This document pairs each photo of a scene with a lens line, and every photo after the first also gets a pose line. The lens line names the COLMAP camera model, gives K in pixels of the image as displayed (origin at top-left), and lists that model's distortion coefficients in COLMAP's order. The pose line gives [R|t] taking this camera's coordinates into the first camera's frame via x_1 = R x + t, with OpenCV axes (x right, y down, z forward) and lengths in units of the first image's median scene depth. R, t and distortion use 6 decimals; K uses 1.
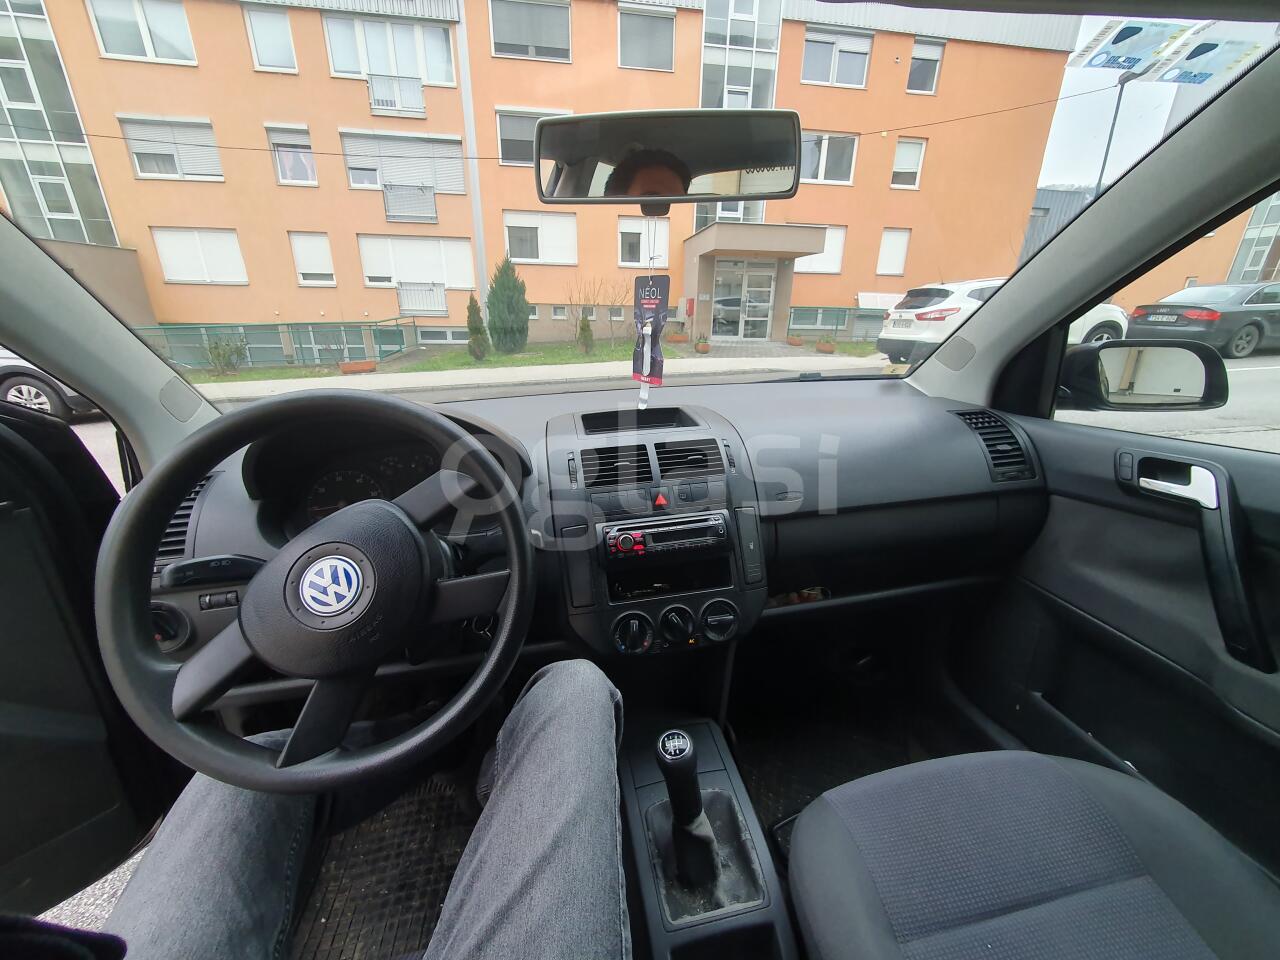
lens RADIAL K [[508.4, 0, 634.8], [0, 508.4, 502.6], [0, 0, 1]] dist [0.031653, -0.010495]
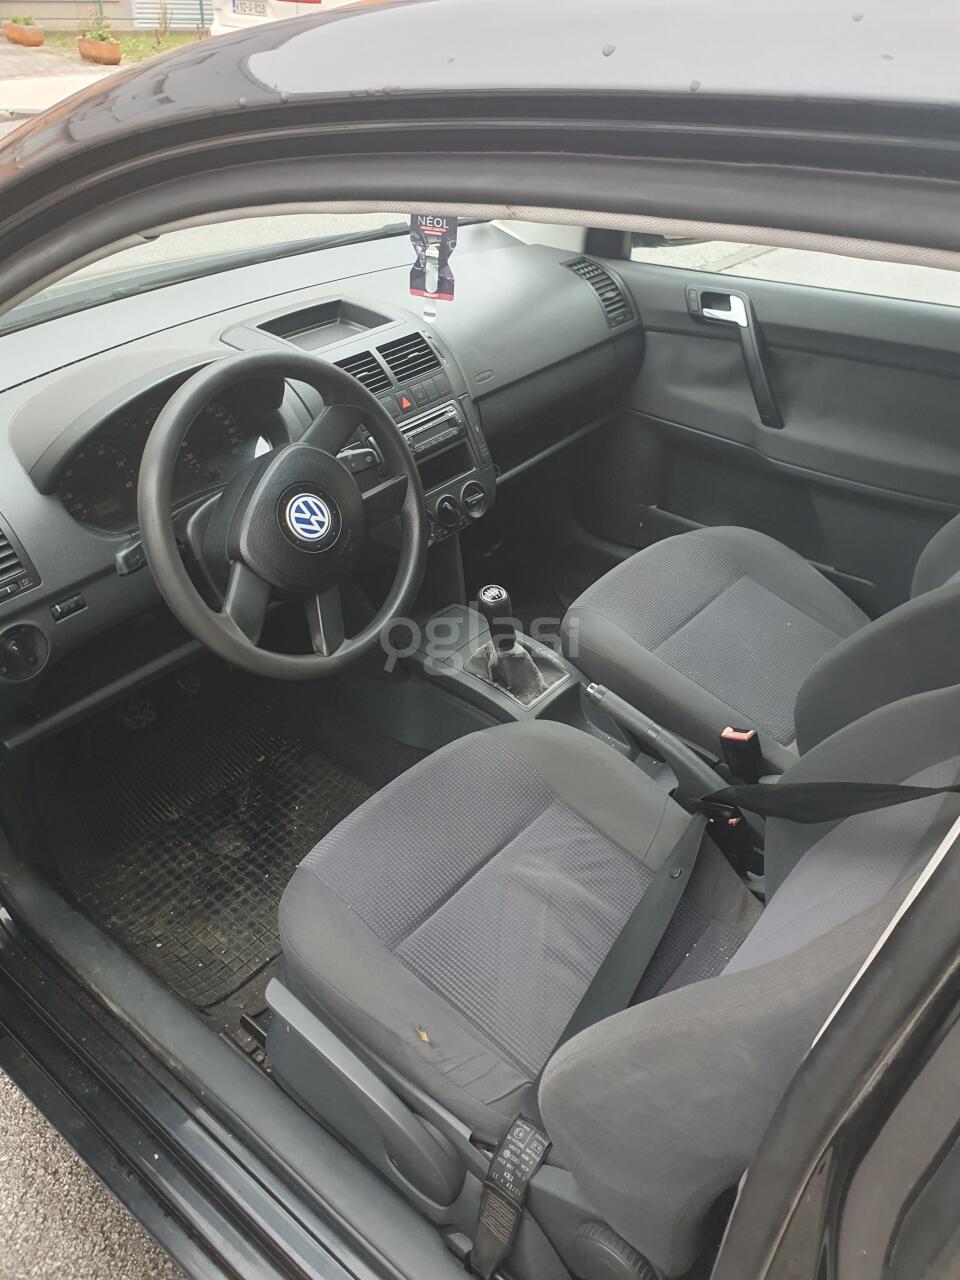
lens RADIAL K [[941.7, 0, 480.0], [0, 941.7, 640.0], [0, 0, 1]] dist [0.038425, 0.003565]
pose [[0.788993, -0.337827, 0.513190, -0.192249], [0.197534, 0.930397, 0.308776, -0.023356], [-0.581783, -0.142250, 0.800808, -0.139094]]
